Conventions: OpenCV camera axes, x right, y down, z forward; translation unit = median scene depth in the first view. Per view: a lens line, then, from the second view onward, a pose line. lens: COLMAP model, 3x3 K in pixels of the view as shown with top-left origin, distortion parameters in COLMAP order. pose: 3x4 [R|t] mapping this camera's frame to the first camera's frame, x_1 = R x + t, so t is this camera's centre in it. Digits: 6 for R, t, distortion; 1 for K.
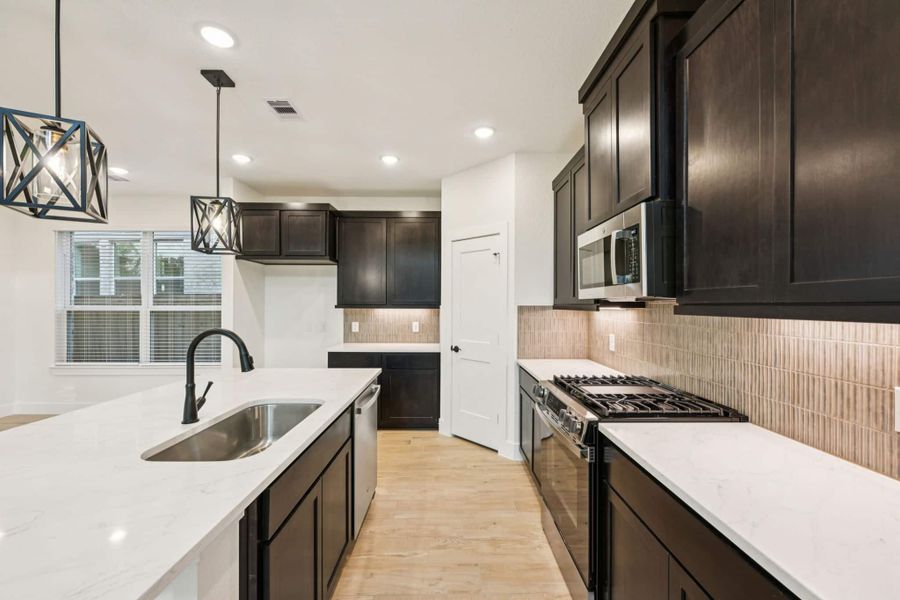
lens RADIAL K [[358.3, 0, 449.9], [0, 358.3, 304.0], [0, 0, 1]] dist [0.001095, -0.000946]
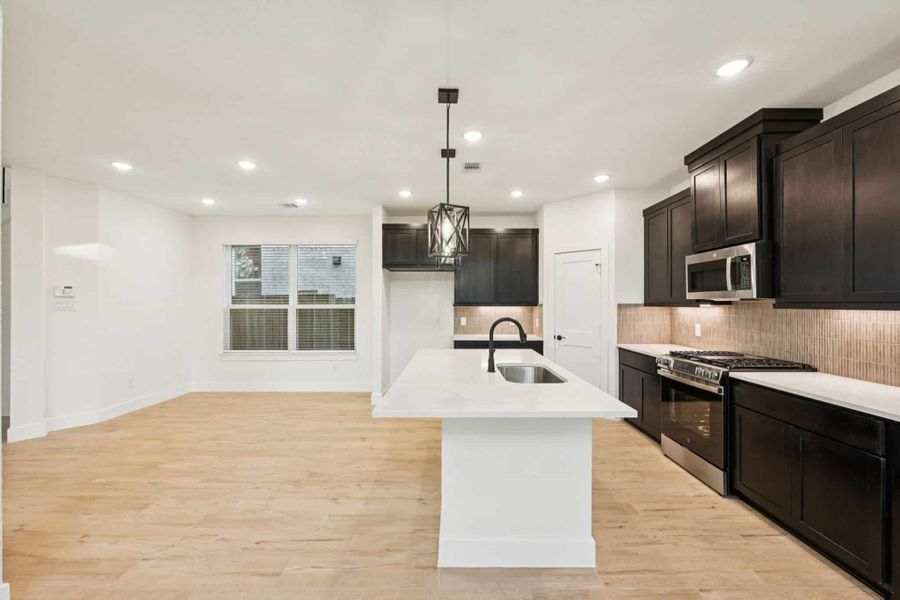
lens RADIAL K [[358.3, 0, 449.6], [0, 358.3, 299.7], [0, 0, 1]] dist [0.001095, -0.000946]
pose [[0.999873, -0.002977, -0.015665, -0.424238], [0.002851, 0.999963, -0.008062, -0.001051], [0.015688, 0.008016, 0.999845, -0.348815]]
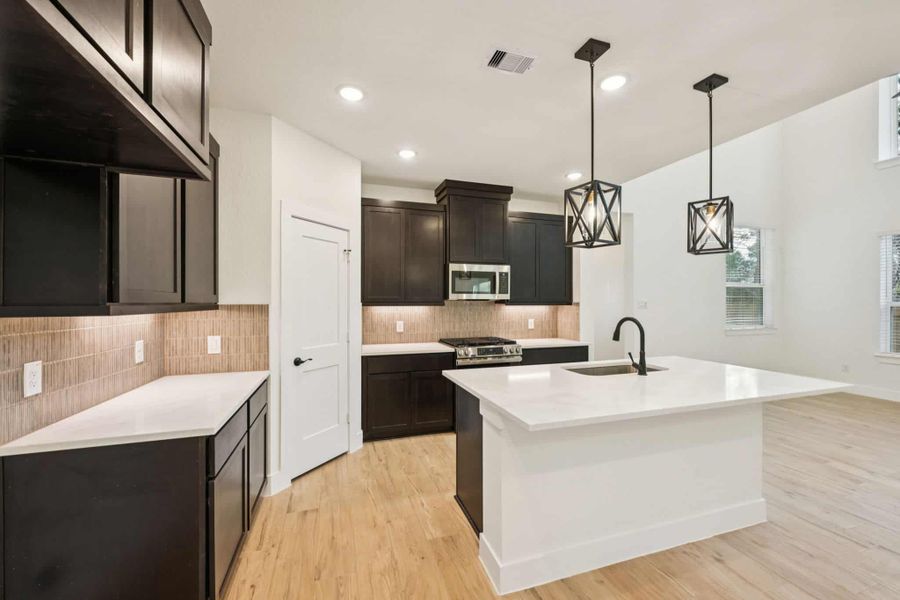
lens RADIAL K [[358.3, 0, 454.8], [0, 358.3, 301.2], [0, 0, 1]] dist [0.001095, -0.000946]
pose [[-0.307341, 0.000794, 0.951599, -0.955446], [-0.001506, 0.999998, -0.001320, -0.000212], [-0.951598, -0.001838, -0.307339, 1.097103]]
